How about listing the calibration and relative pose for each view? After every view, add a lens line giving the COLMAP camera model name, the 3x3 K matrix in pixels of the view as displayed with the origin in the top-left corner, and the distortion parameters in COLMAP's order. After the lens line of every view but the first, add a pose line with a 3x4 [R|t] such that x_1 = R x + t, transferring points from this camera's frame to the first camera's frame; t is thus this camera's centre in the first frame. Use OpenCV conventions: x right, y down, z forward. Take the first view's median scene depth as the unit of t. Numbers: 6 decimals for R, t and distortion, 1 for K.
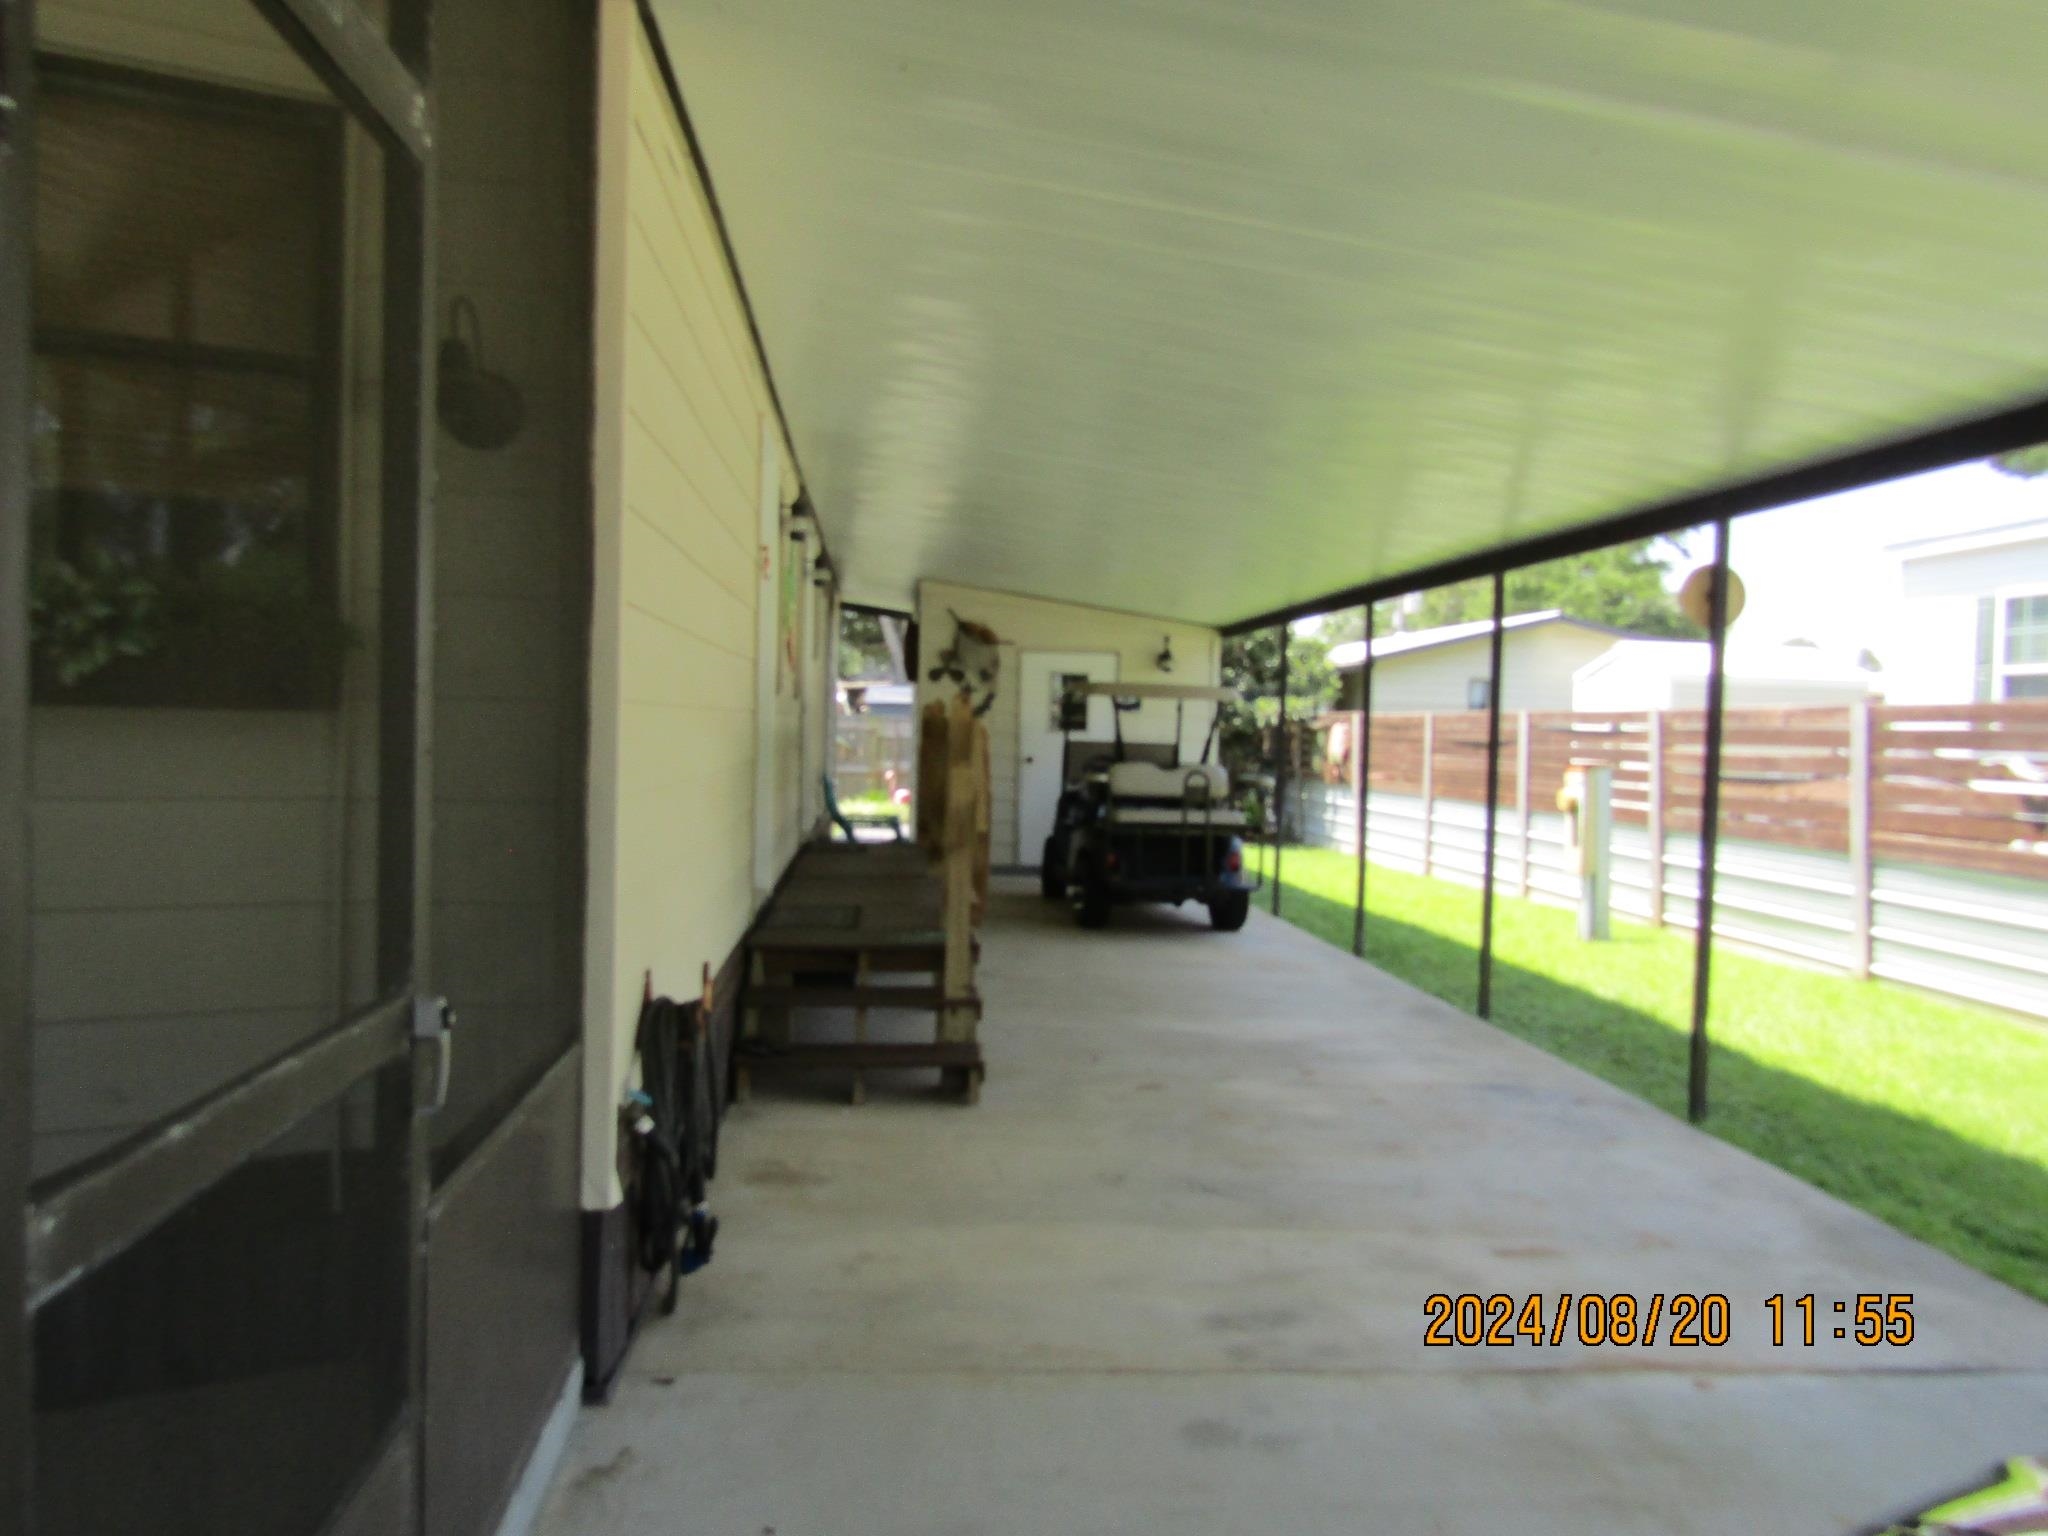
lens RADIAL K [[1460.5, 0, 1028.6], [0, 1460.5, 763.5], [0, 0, 1]] dist [-0.006270, -0.003140]
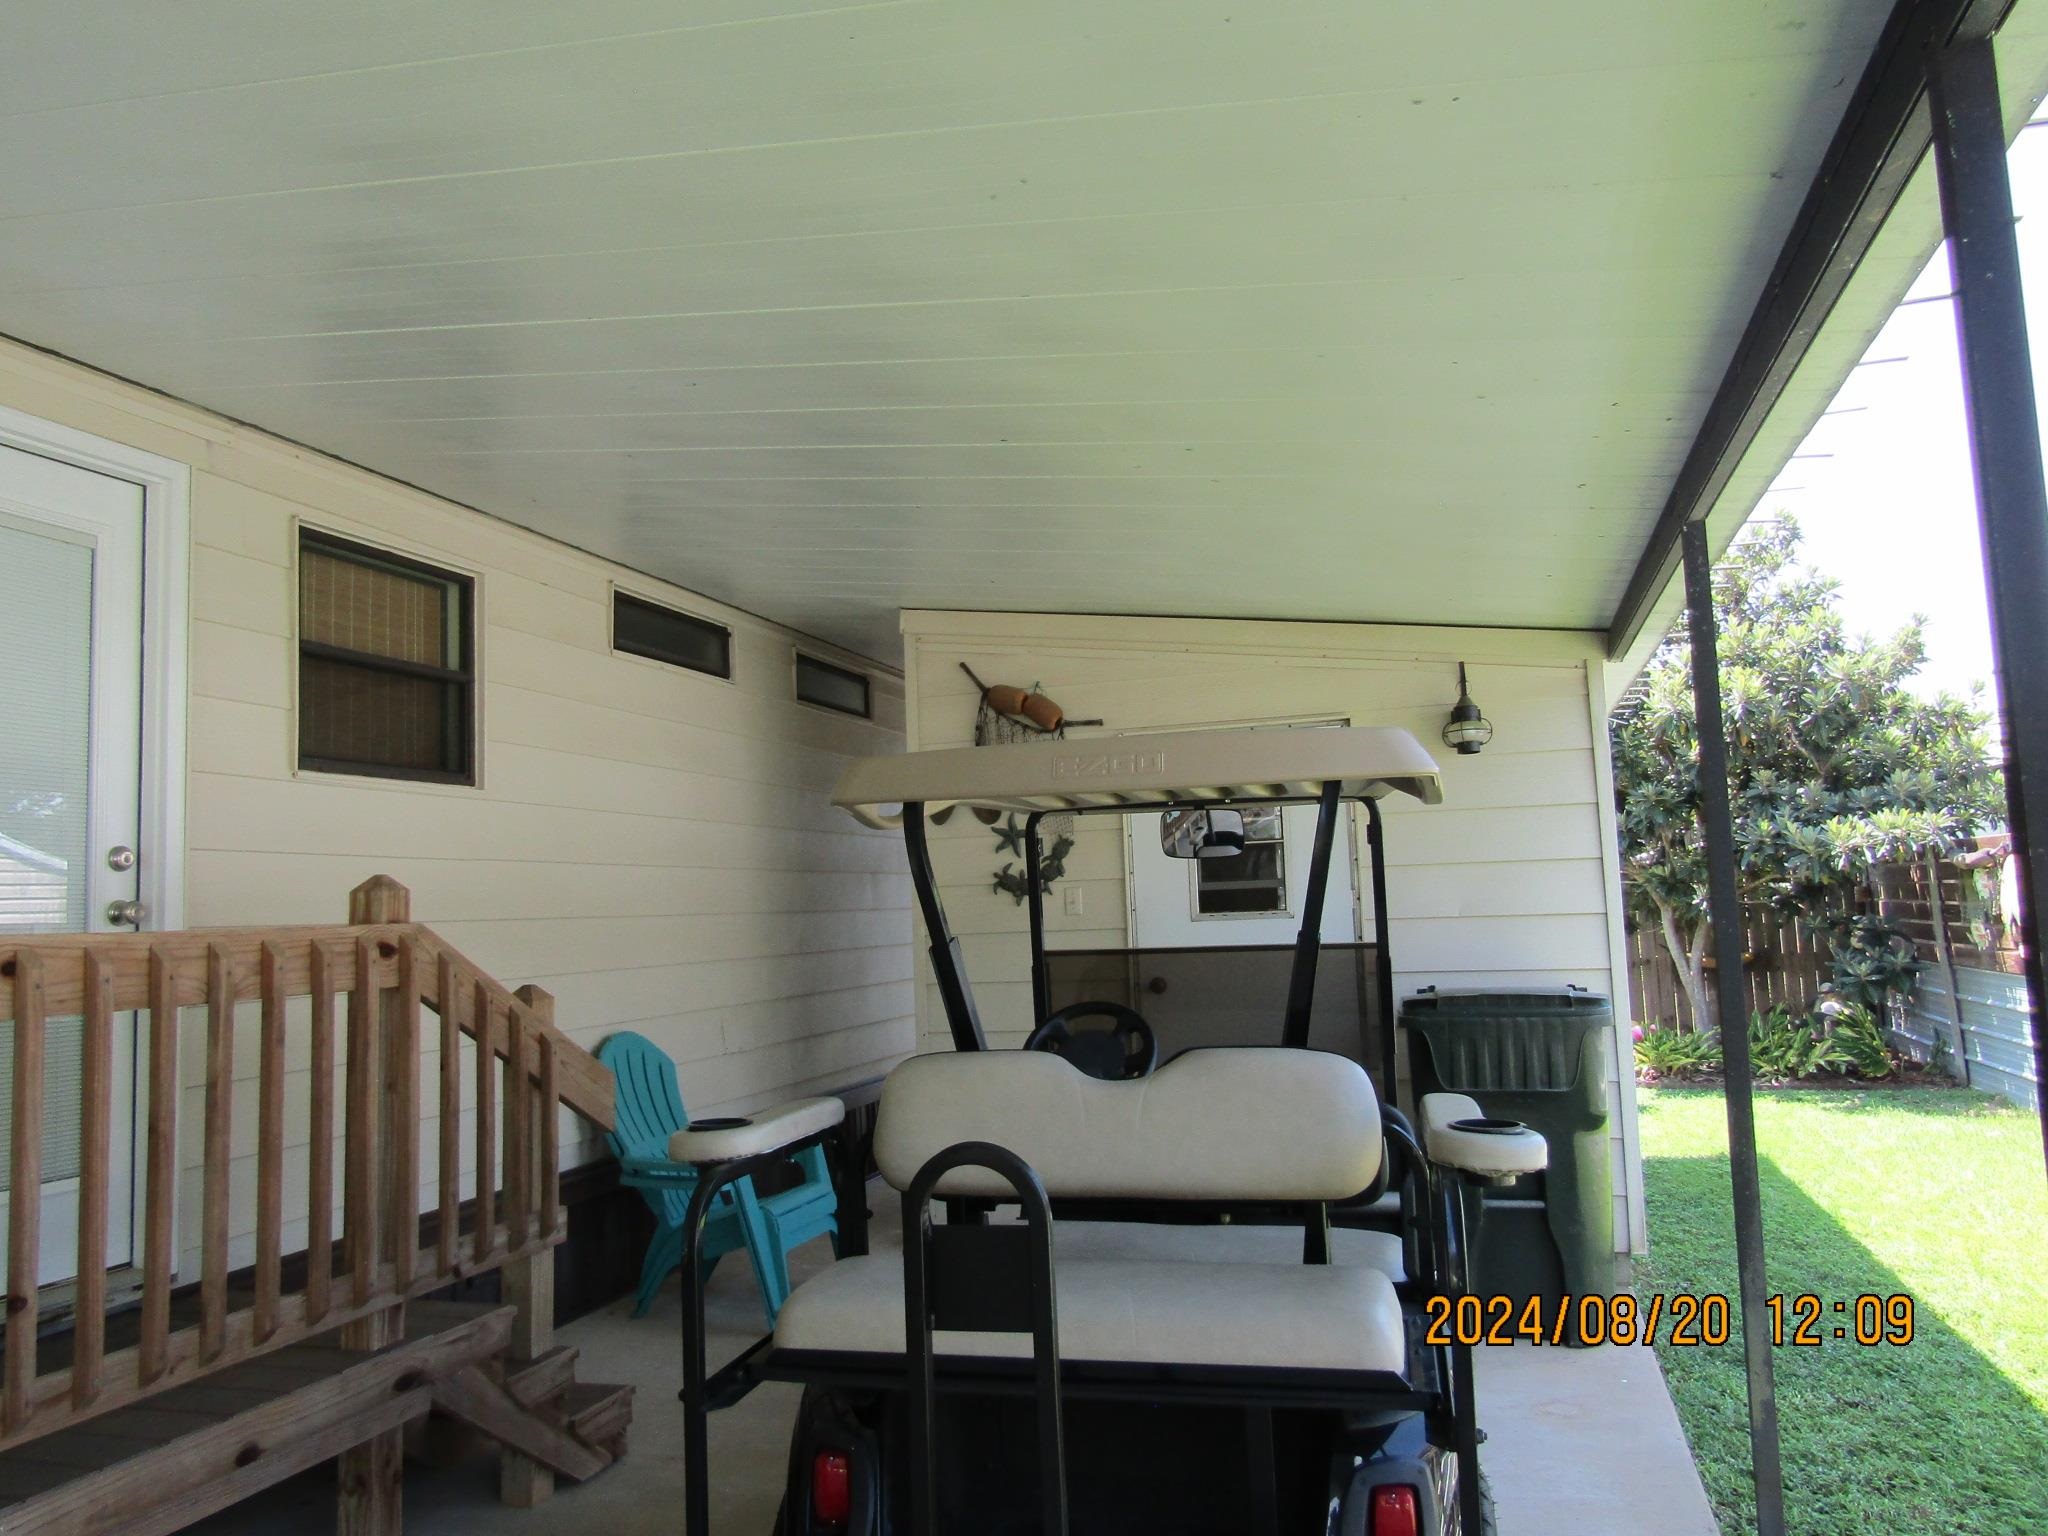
lens RADIAL K [[1460.5, 0, 1028.6], [0, 1460.5, 763.5], [0, 0, 1]] dist [-0.006270, -0.003140]
pose [[0.917245, -0.104817, -0.384284, 0.092609], [0.054581, 0.988730, -0.139405, -0.005634], [0.394565, 0.106894, 0.912629, 0.380696]]
